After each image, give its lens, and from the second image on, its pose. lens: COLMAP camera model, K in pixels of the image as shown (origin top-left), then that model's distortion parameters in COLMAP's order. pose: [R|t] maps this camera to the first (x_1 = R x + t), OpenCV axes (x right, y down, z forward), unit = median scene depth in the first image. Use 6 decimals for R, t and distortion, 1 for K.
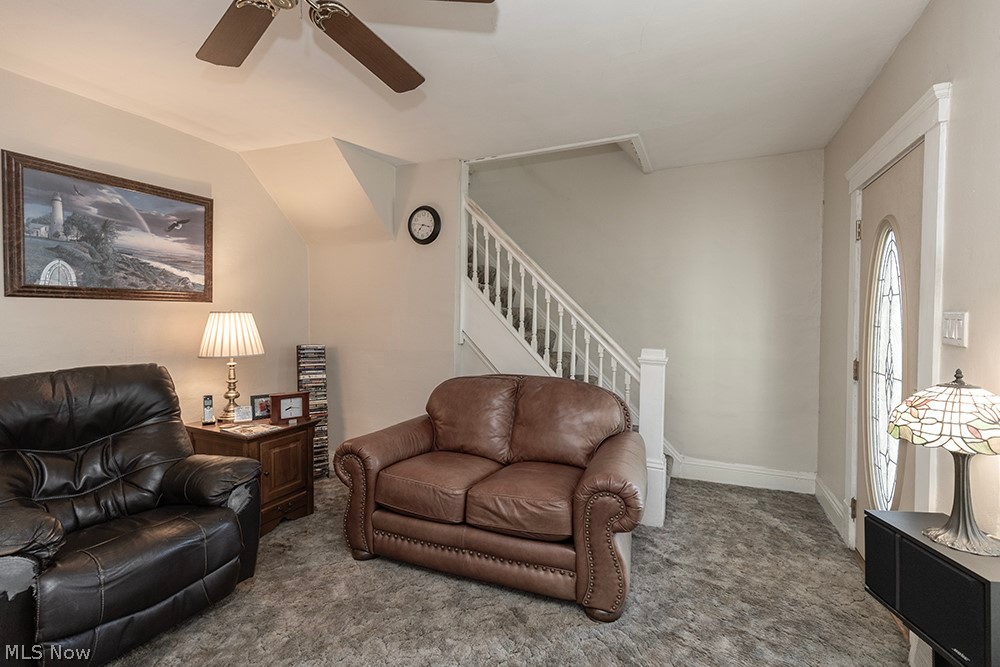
lens RADIAL K [[446.8, 0, 506.6], [0, 446.8, 331.2], [0, 0, 1]] dist [0.004741, -0.001836]
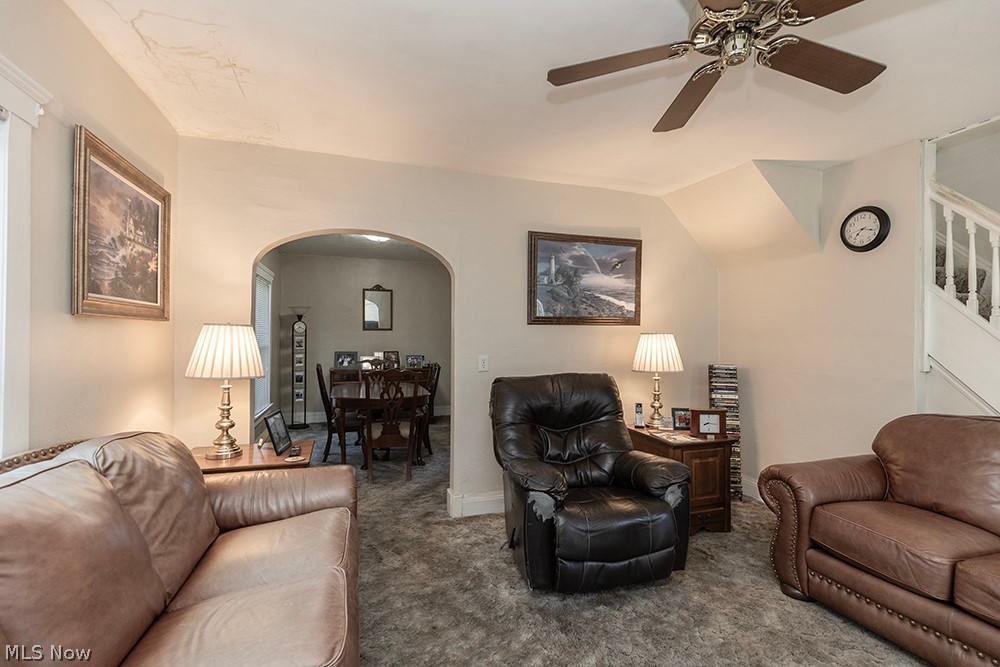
lens RADIAL K [[446.8, 0, 504.1], [0, 446.8, 330.7], [0, 0, 1]] dist [0.004741, -0.001836]
pose [[0.681454, -0.014247, -0.731723, -0.041448], [-0.022953, 0.998903, -0.040826, 0.007578], [0.731501, 0.044616, 0.680379, -0.094686]]
